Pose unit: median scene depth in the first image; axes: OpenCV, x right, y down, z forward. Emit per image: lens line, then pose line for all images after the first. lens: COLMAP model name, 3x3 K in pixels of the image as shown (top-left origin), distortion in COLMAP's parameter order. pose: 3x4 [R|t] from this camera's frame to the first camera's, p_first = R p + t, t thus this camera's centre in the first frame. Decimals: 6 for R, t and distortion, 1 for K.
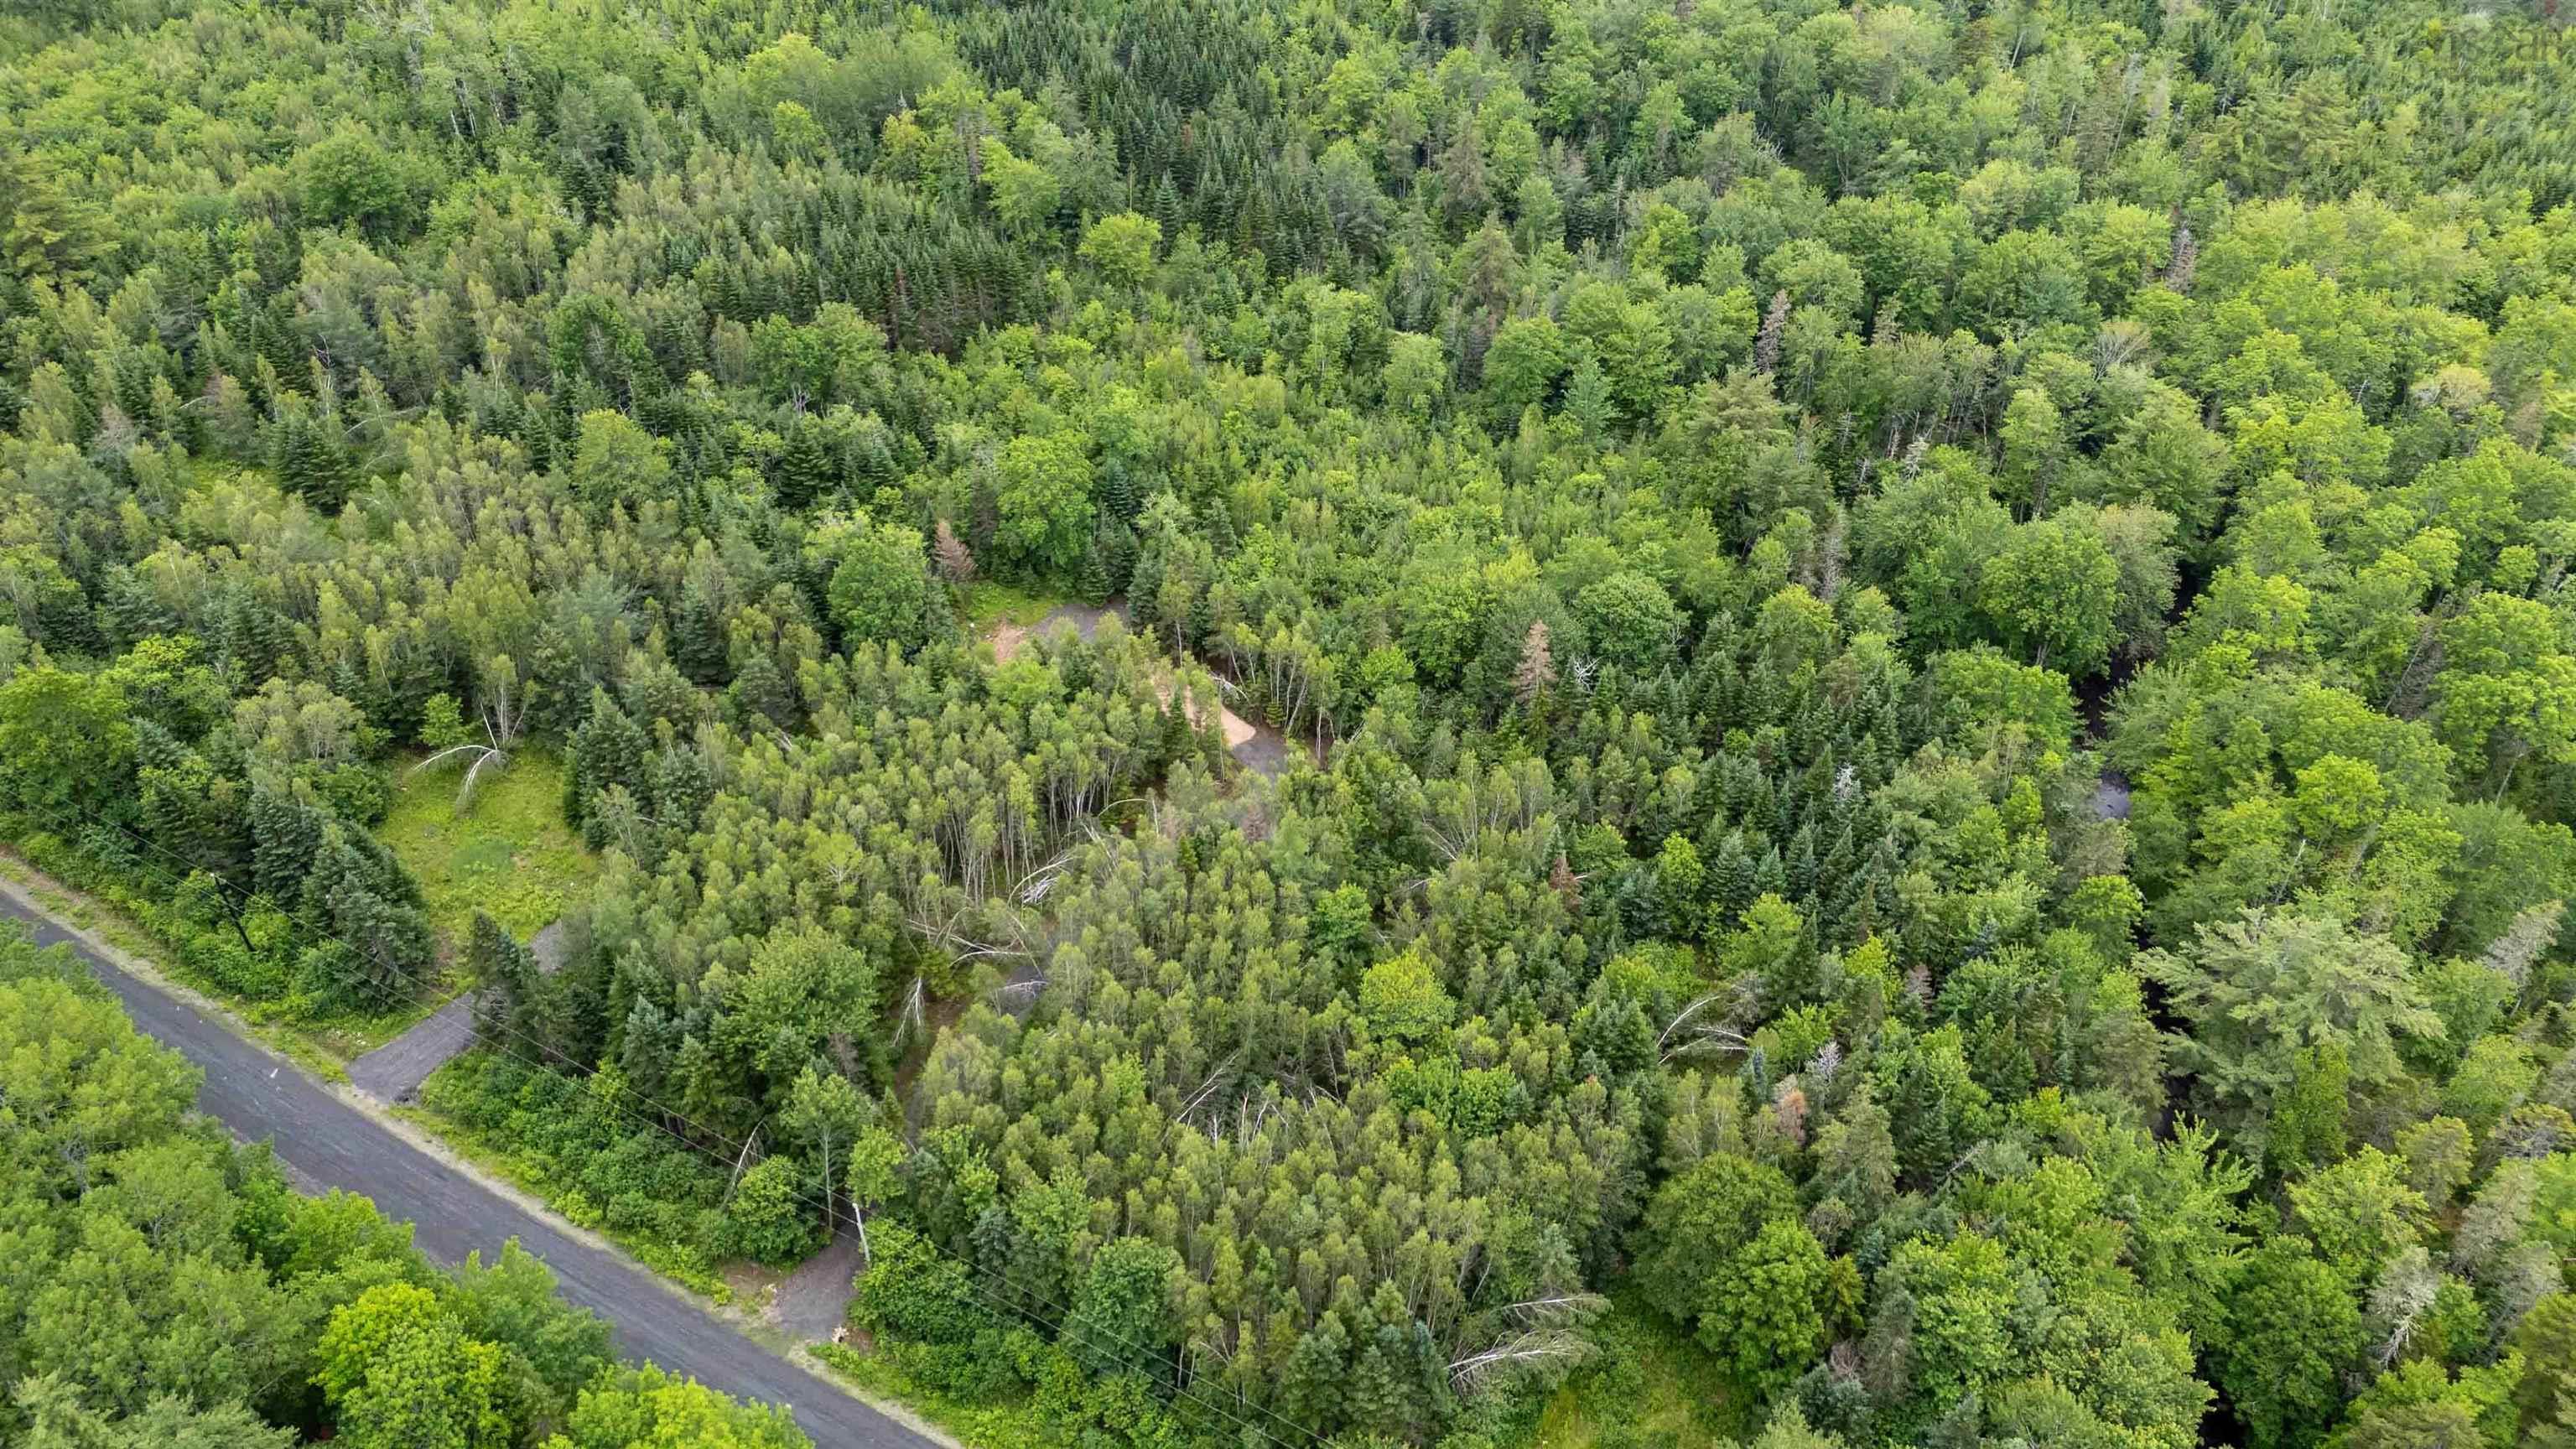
lens RADIAL K [[1868.9, 0, 1288.0], [0, 1868.9, 724.5], [0, 0, 1]] dist [0.086010, -0.097635]
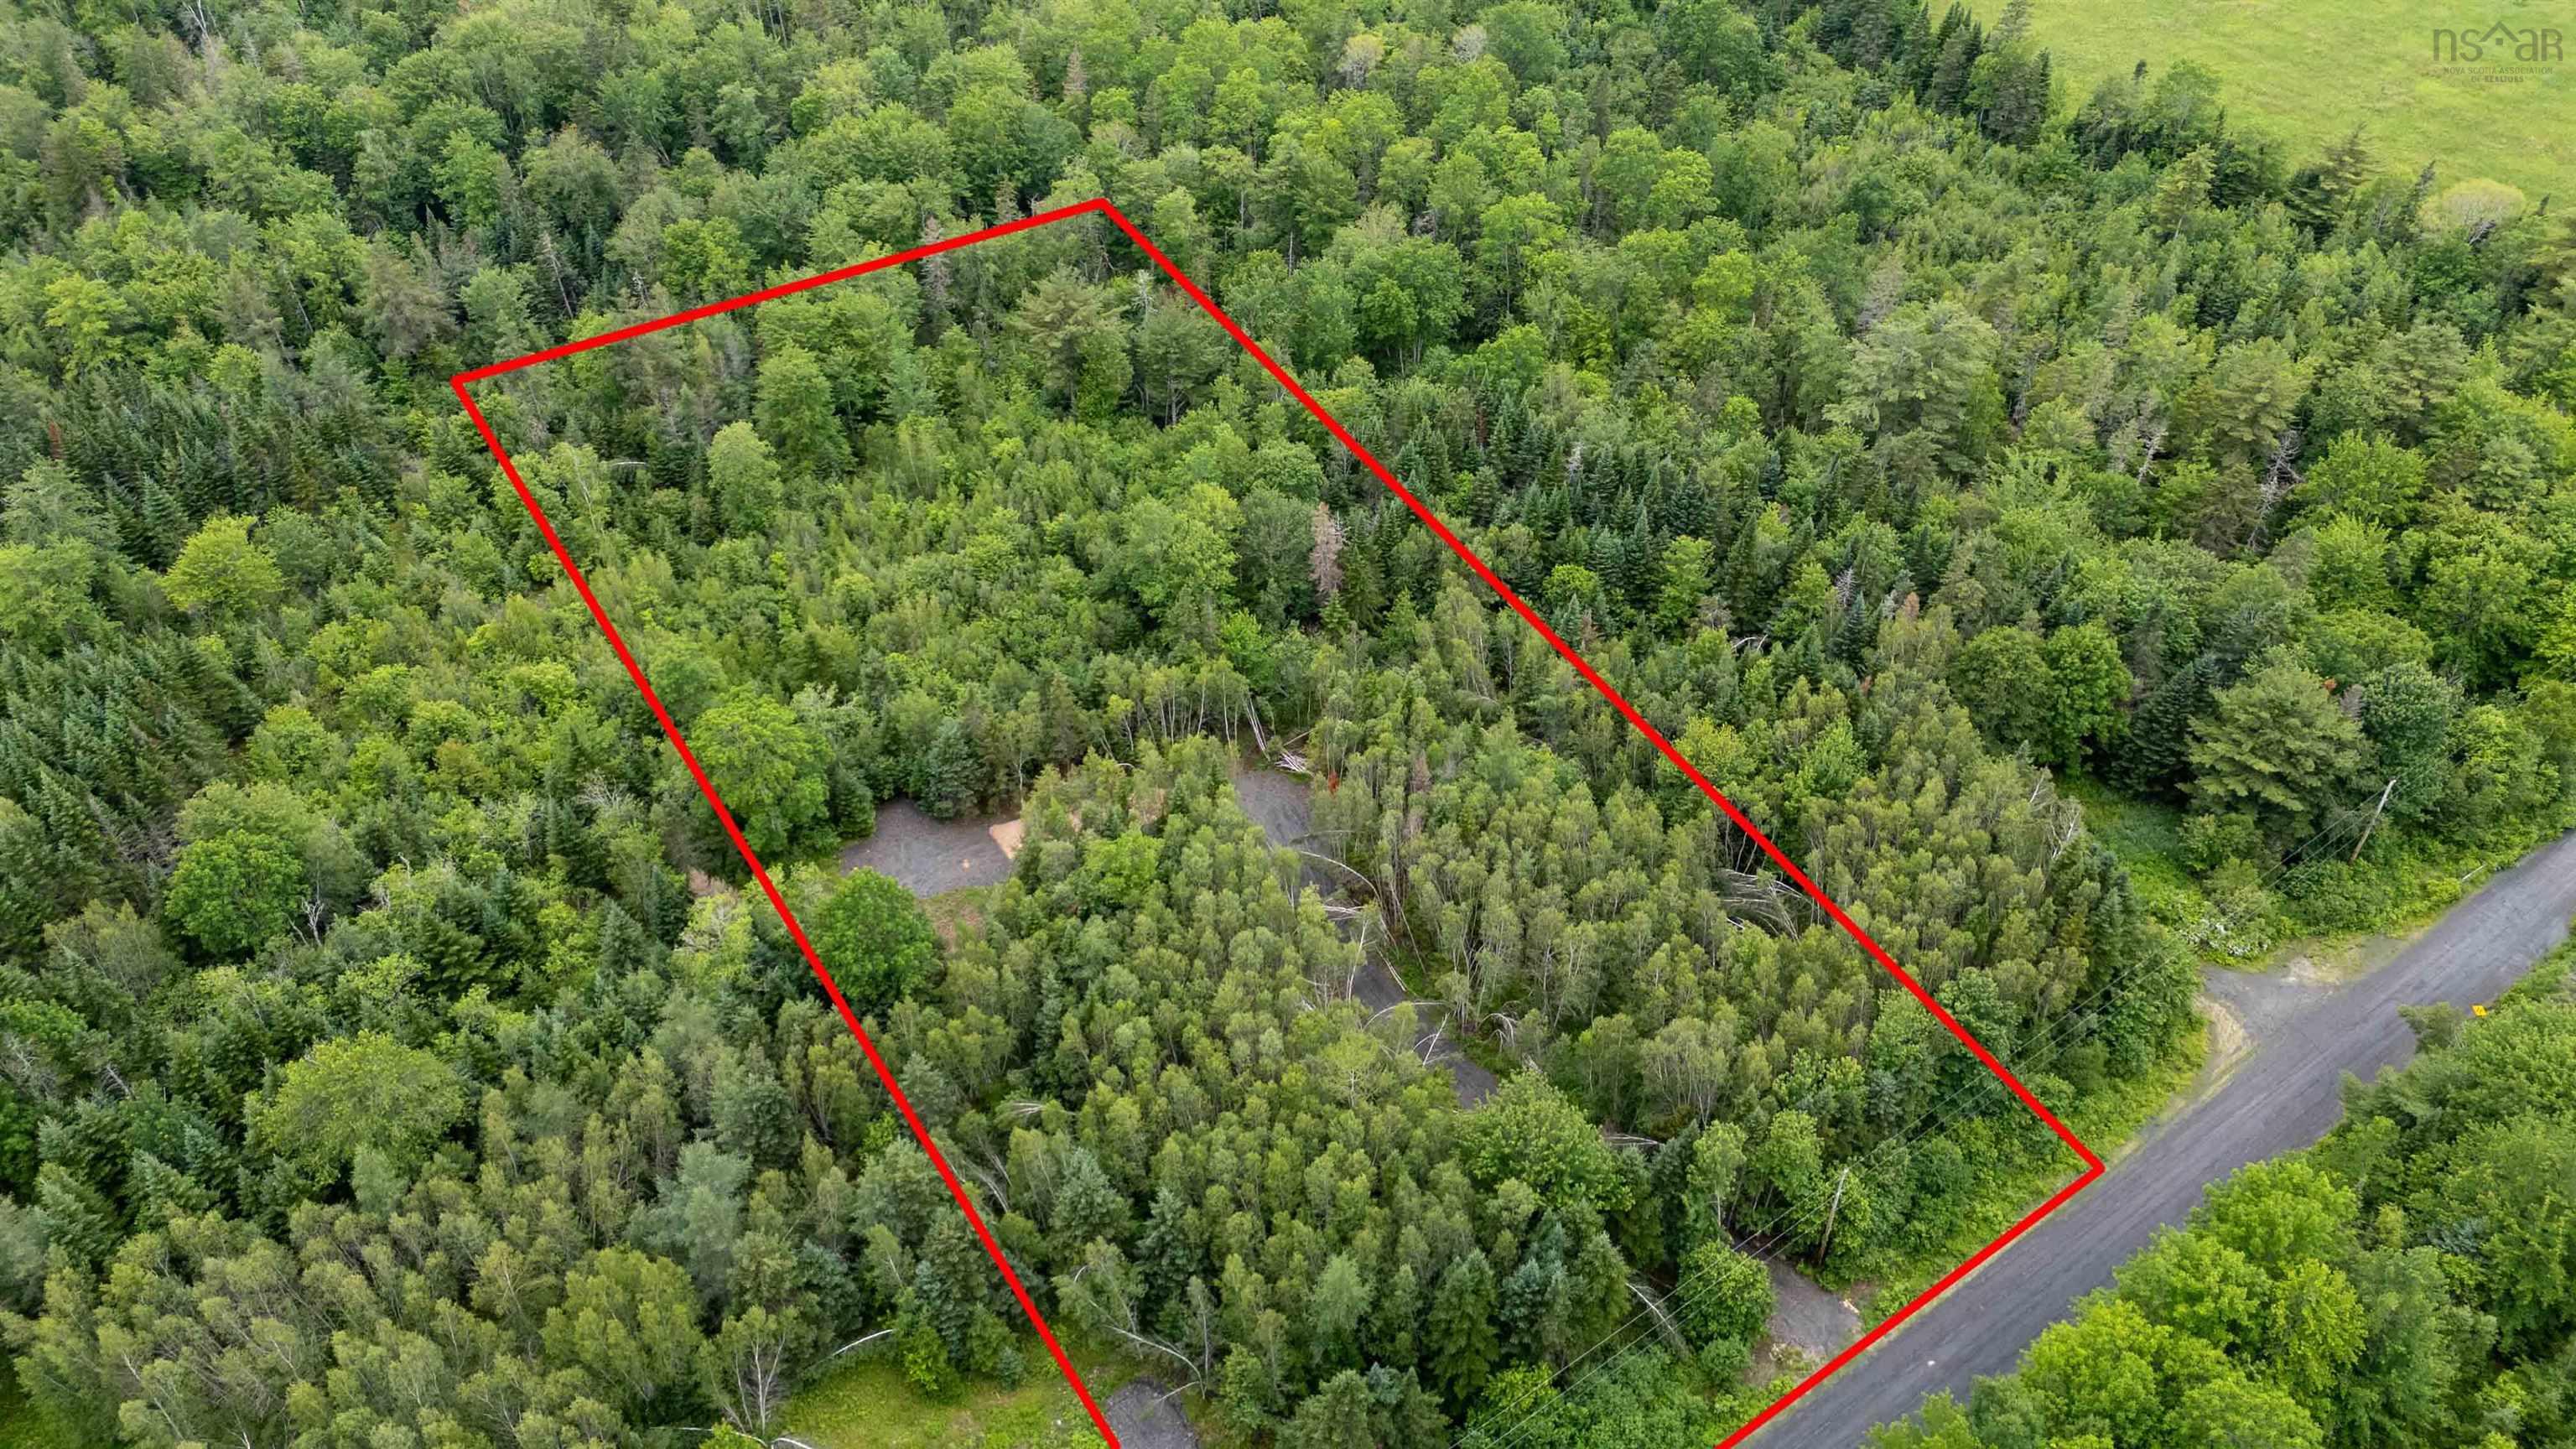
lens RADIAL K [[1858.7, 0, 1288.0], [0, 1858.7, 724.5], [0, 0, 1]] dist [0.062640, -0.047124]
pose [[0.441237, -0.591273, 0.675060, -0.537402], [0.574237, 0.764105, 0.293930, -0.231069], [-0.689610, 0.257952, 0.676682, 0.292197]]
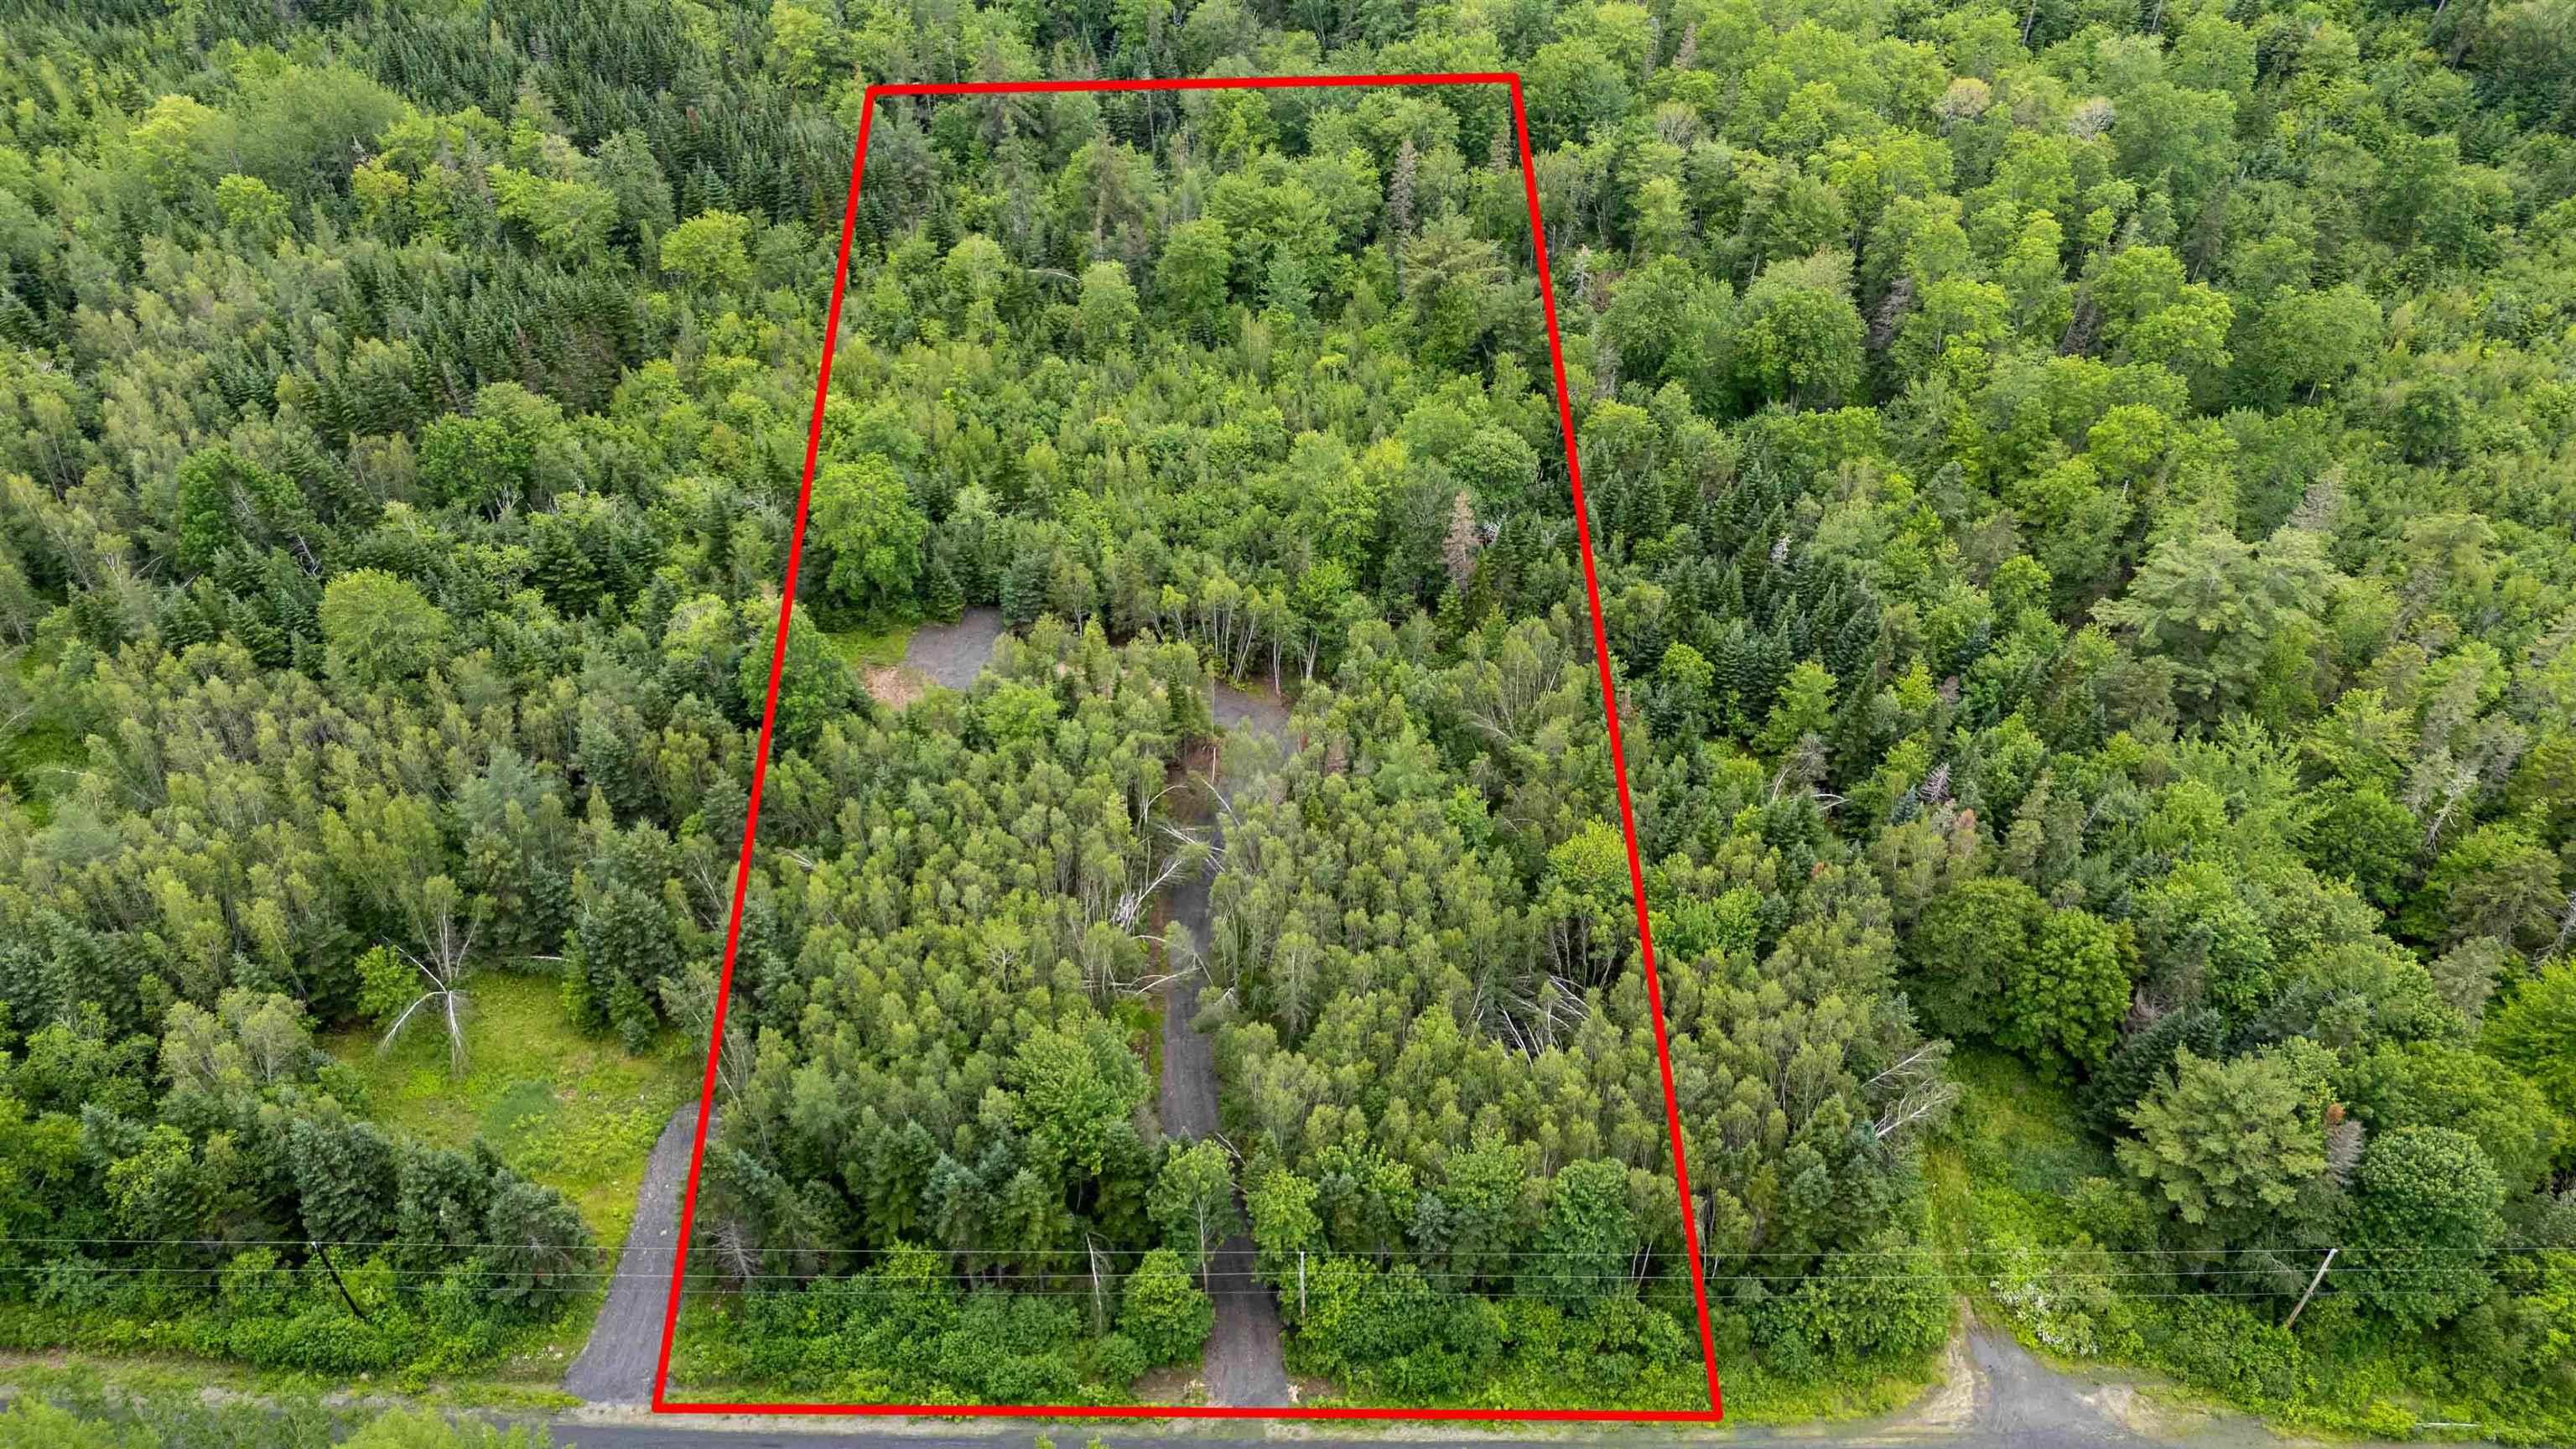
lens RADIAL K [[1868.9, 0, 1288.0], [0, 1868.9, 724.5], [0, 0, 1]] dist [0.086010, -0.097635]
pose [[0.876052, -0.322614, 0.358404, -0.297904], [0.306235, 0.946335, 0.103299, -0.058616], [-0.372496, 0.019261, 0.927834, 0.075264]]
